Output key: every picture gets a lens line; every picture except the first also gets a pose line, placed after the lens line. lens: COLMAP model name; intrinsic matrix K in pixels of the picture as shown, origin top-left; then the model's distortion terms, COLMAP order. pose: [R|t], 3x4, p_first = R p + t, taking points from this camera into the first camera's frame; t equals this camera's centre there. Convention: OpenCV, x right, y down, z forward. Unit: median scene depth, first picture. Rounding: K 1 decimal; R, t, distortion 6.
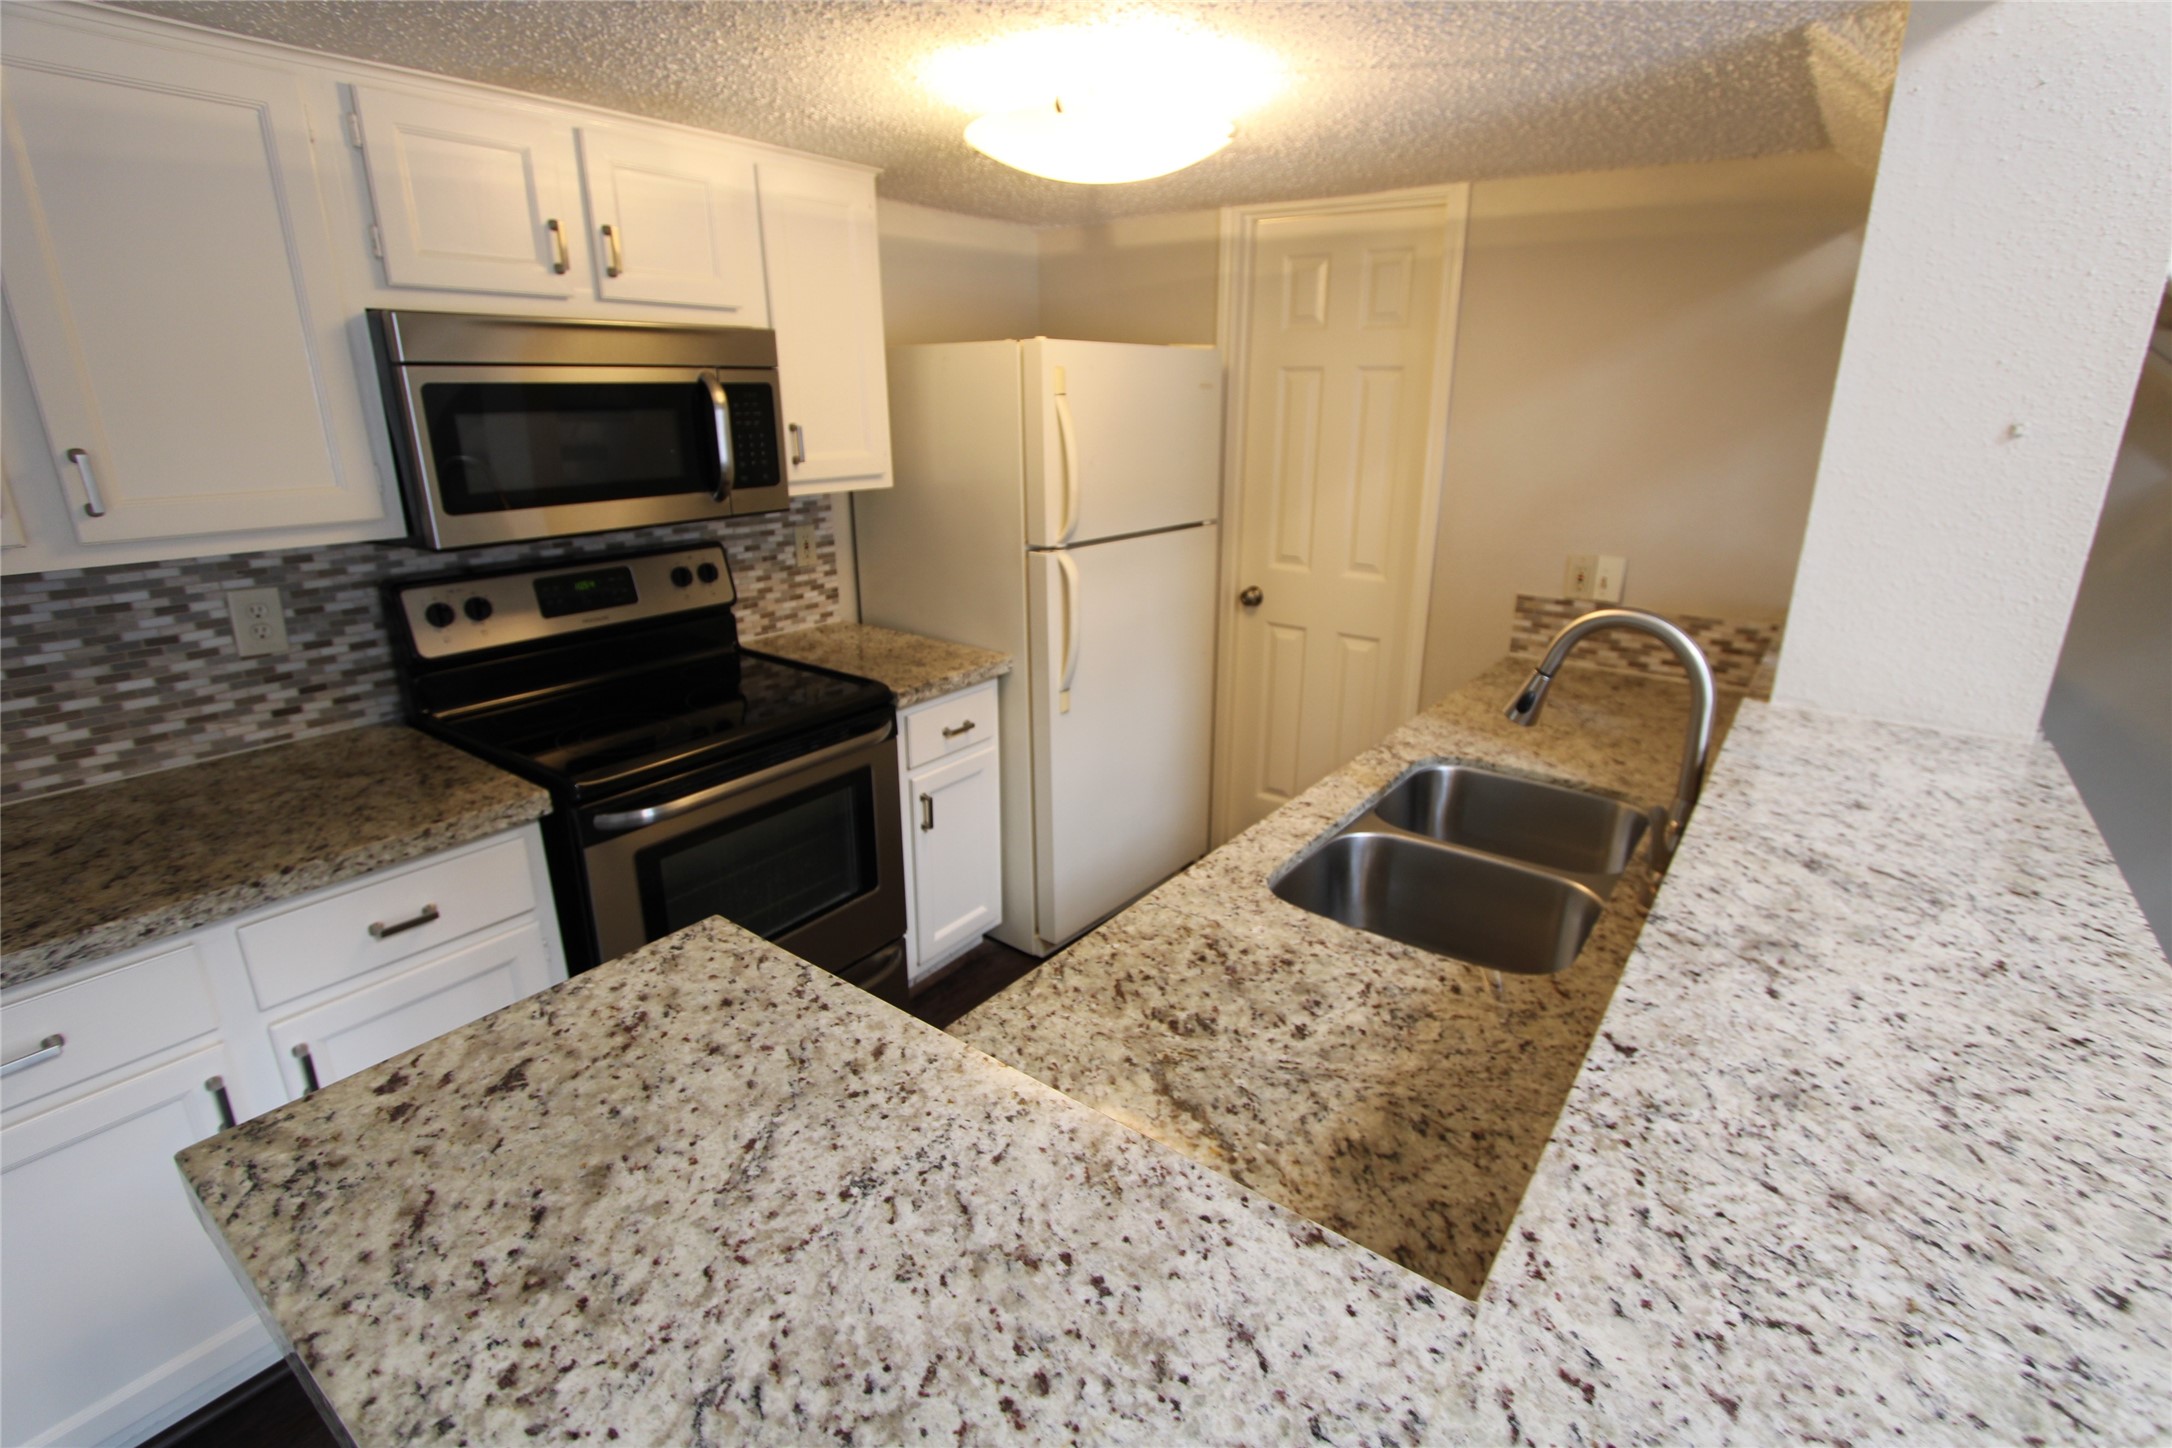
lens RADIAL K [[1004.7, 0, 1111.4], [0, 1004.7, 715.7], [0, 0, 1]] dist [-0.017321, 0.001759]
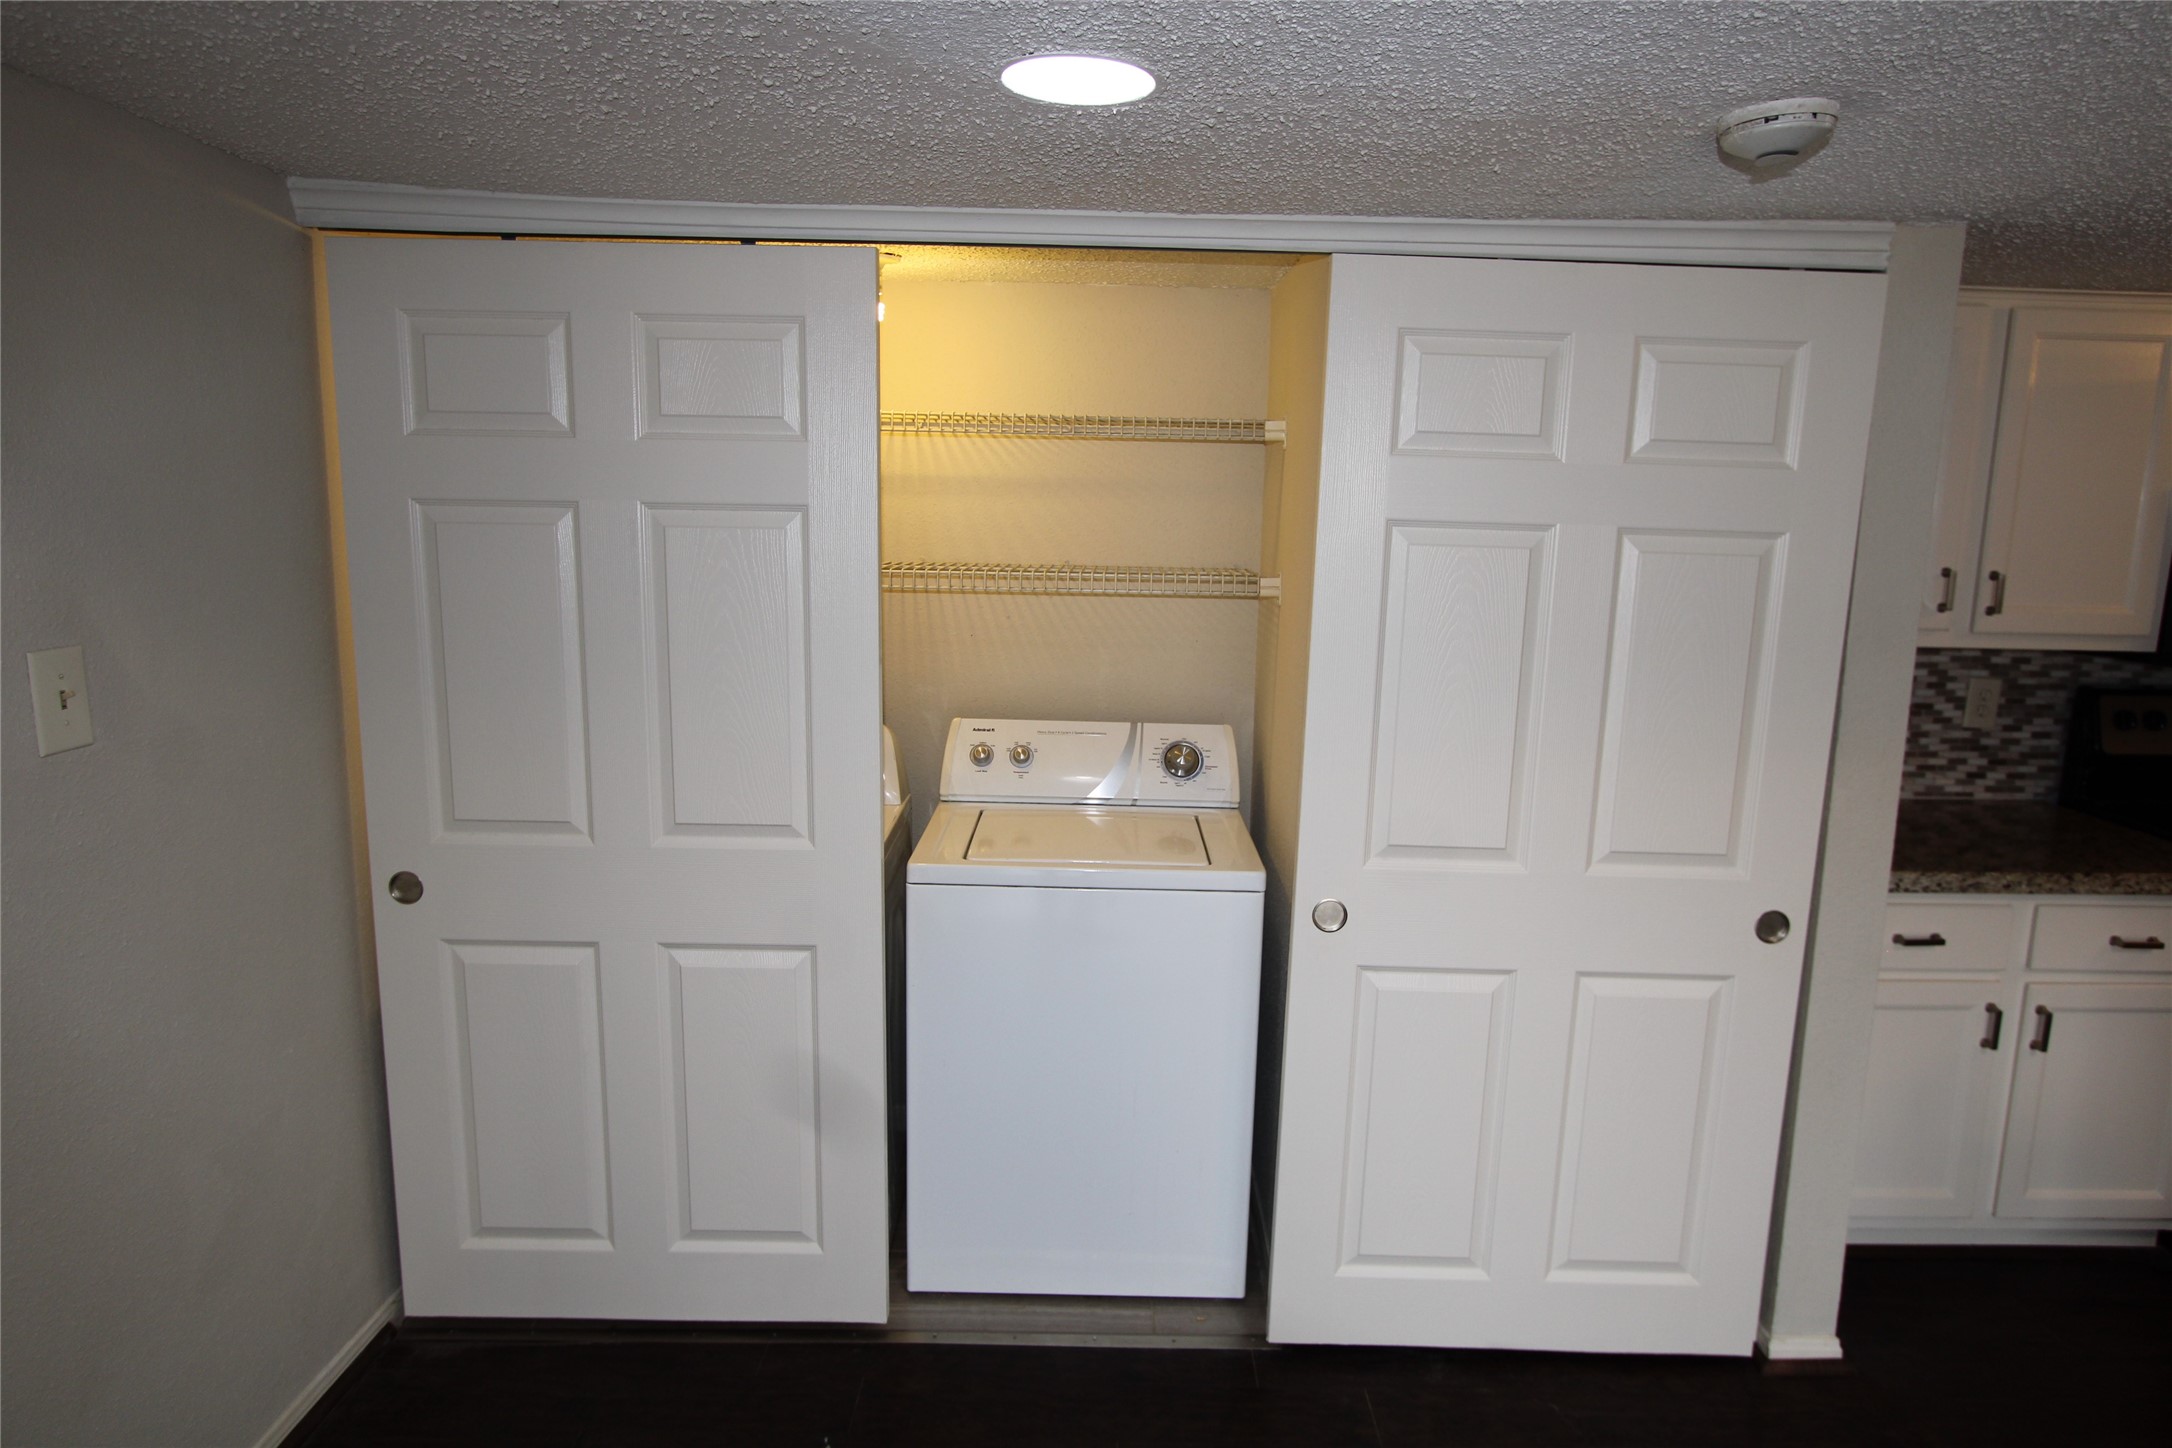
lens RADIAL K [[1317.8, 0, 1118.6], [0, 1317.8, 728.1], [0, 0, 1]] dist [-0.005216, 0.000720]
pose [[0.596189, 0.141199, -0.790330, -0.162339], [-0.258156, 0.965849, -0.022184, 0.257749], [0.760206, 0.217254, 0.612280, -0.877296]]
